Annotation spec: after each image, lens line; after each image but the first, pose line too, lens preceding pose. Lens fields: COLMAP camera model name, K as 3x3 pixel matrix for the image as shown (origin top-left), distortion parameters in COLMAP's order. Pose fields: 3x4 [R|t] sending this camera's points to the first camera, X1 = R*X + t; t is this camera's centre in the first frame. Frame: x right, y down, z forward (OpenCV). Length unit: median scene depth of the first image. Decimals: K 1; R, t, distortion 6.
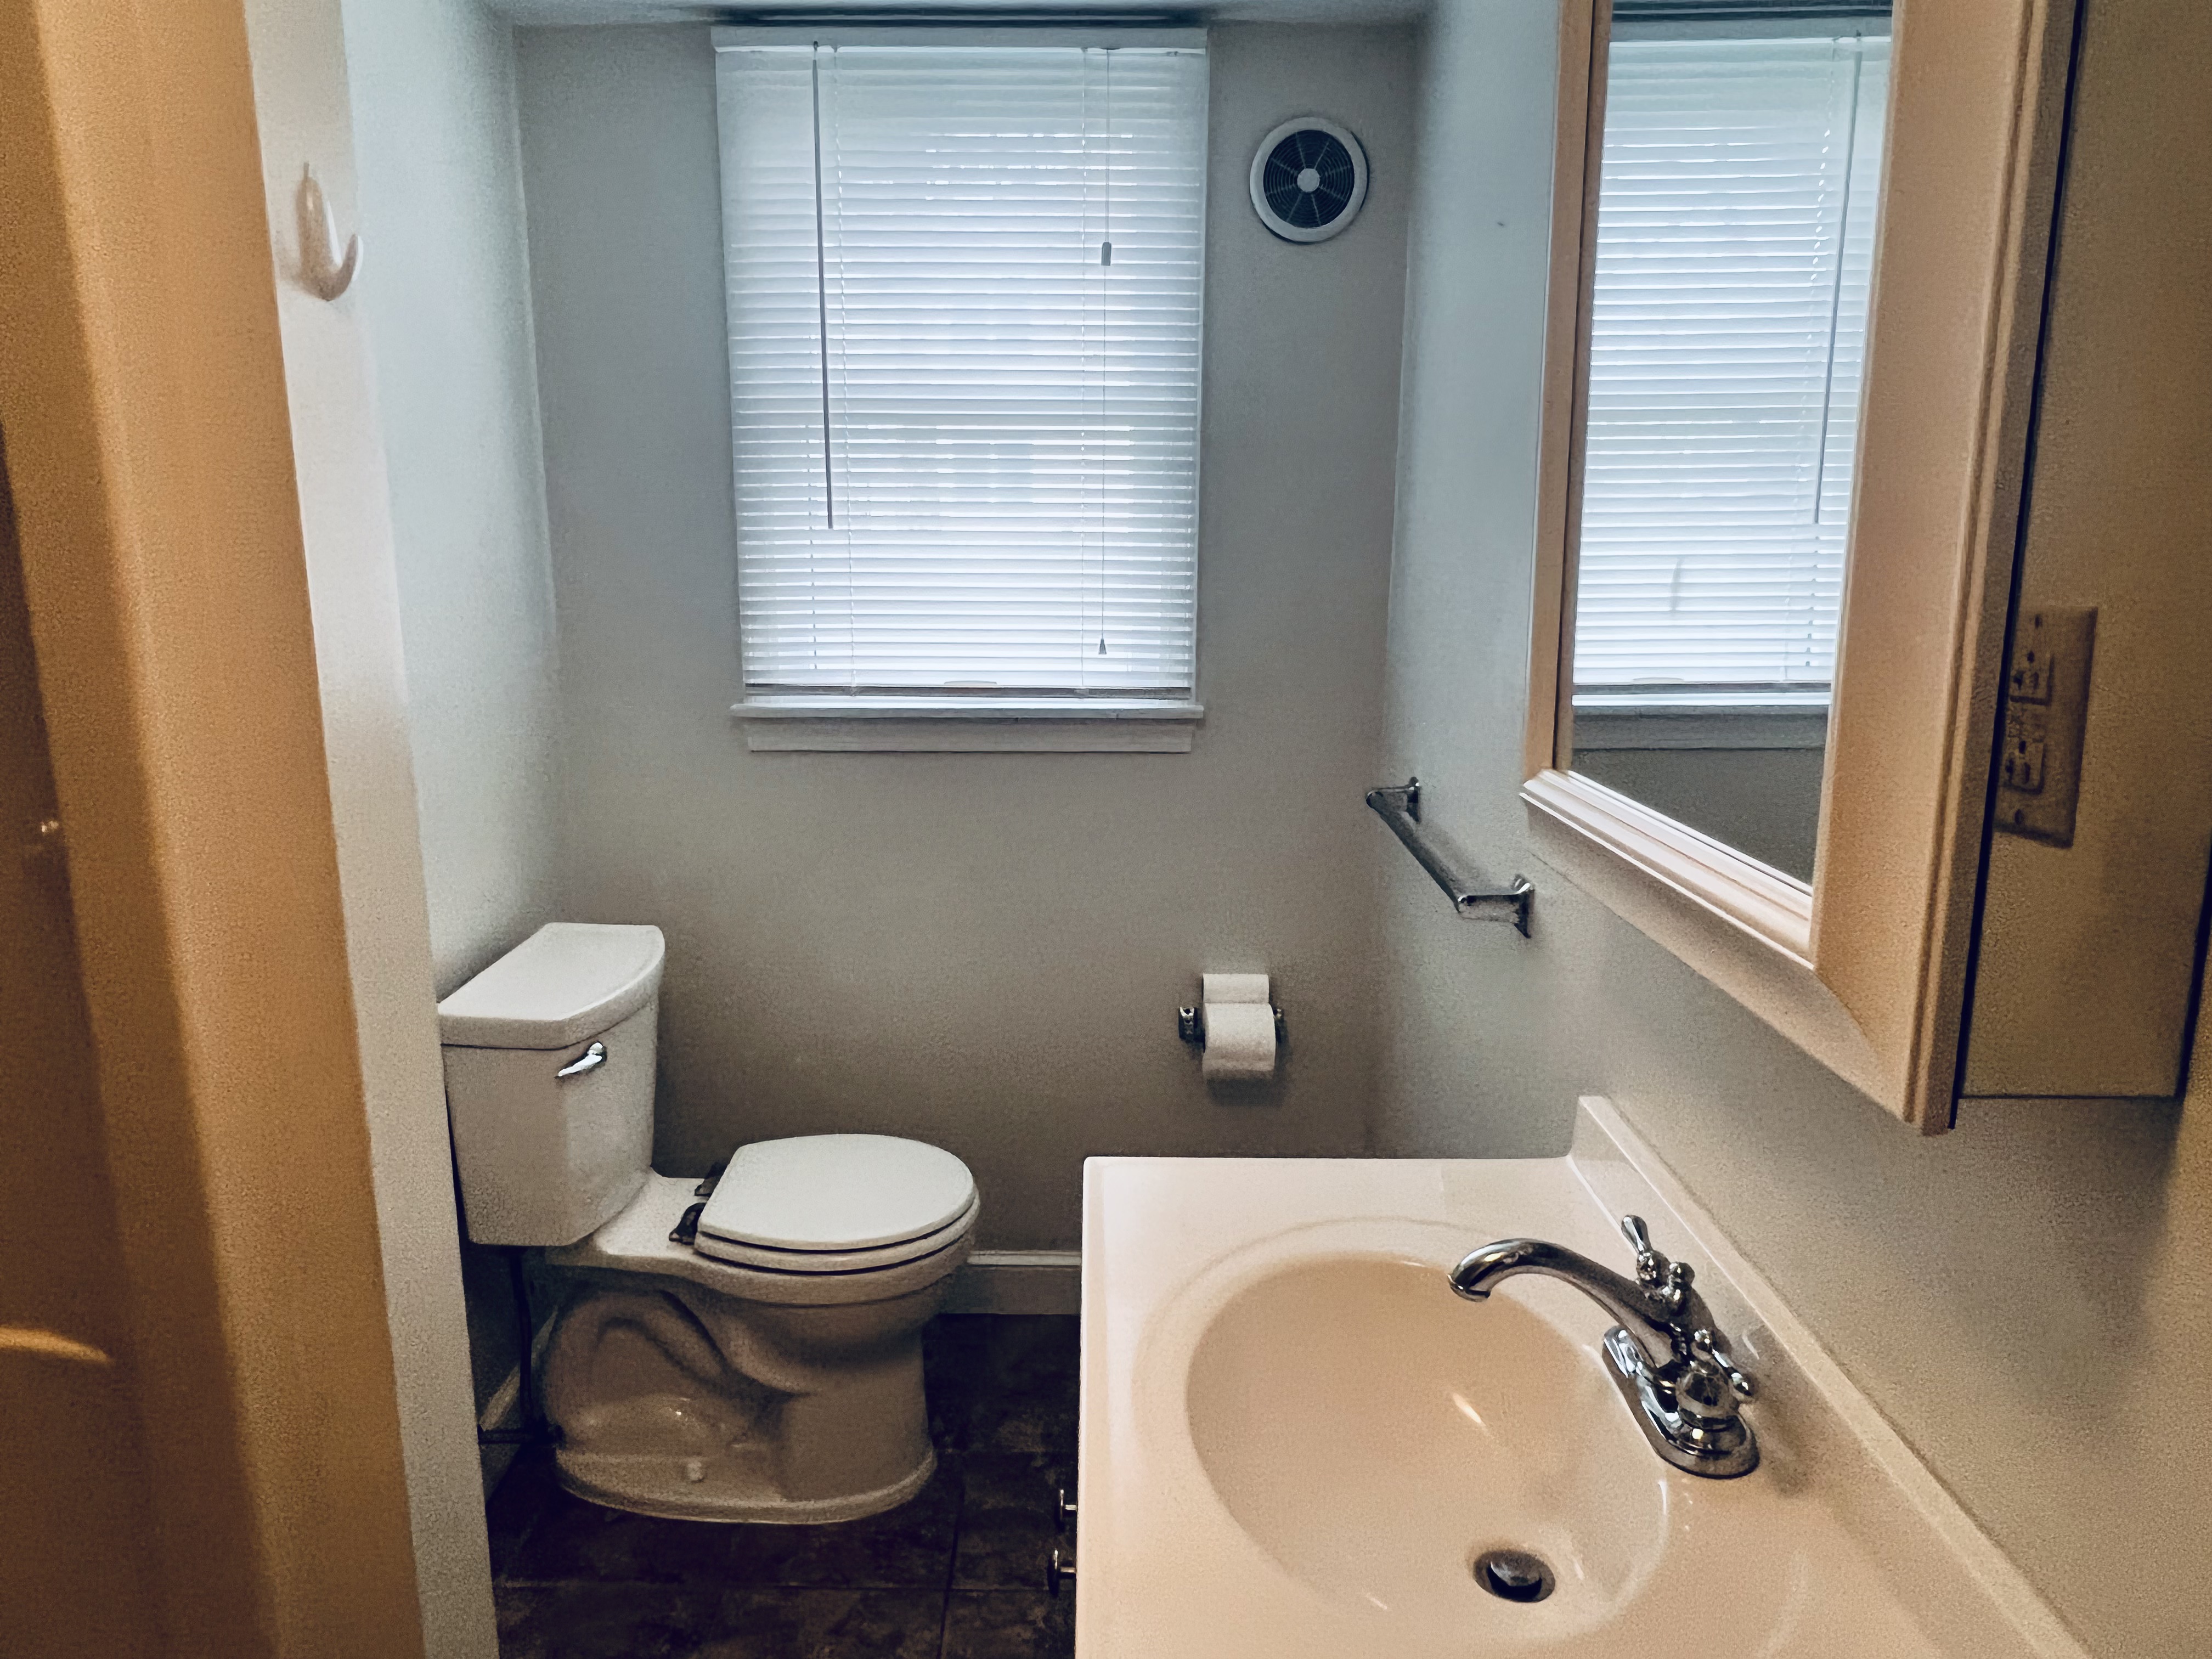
lens RADIAL K [[1504.0, 0, 1093.3], [0, 1504.0, 838.0], [0, 0, 1]] dist [0.000084, -0.000535]
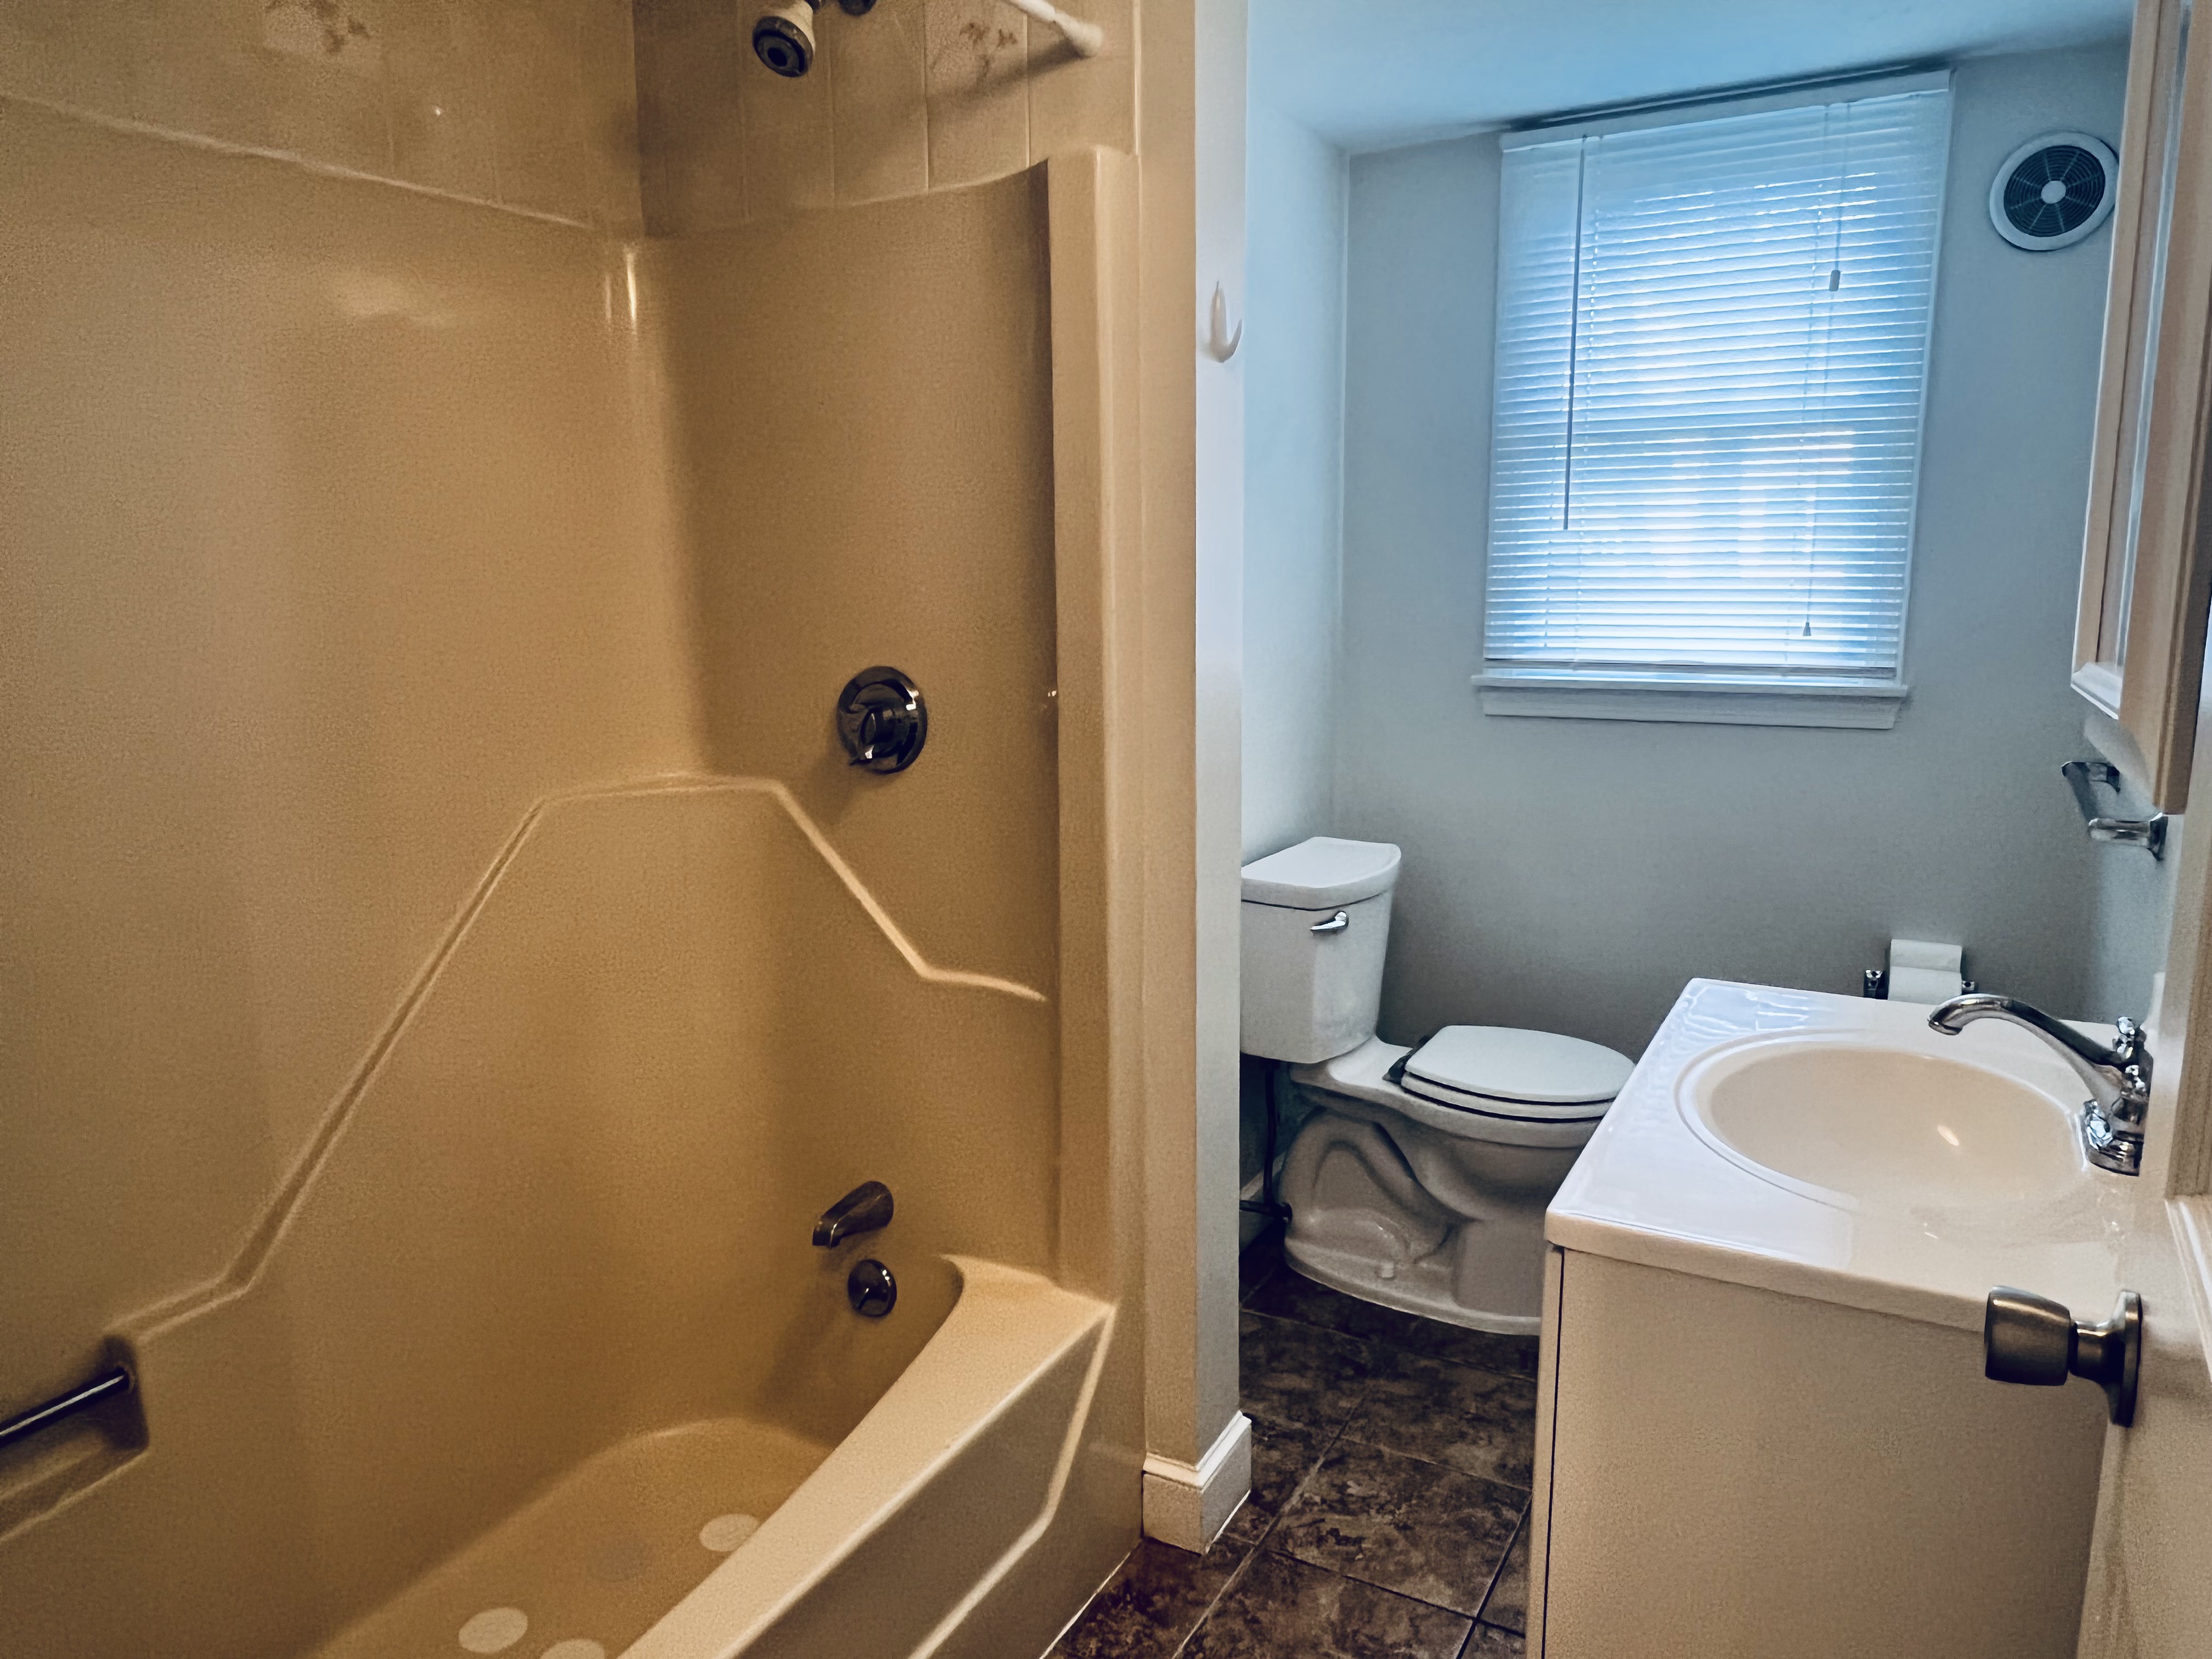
lens RADIAL K [[1504.0, 0, 1093.3], [0, 1504.0, 838.0], [0, 0, 1]] dist [0.000084, -0.000535]
pose [[0.874526, 0.072789, -0.479484, 0.095355], [-0.090337, 0.995818, -0.013593, 0.096271], [0.476490, 0.055202, 0.877445, -0.238112]]
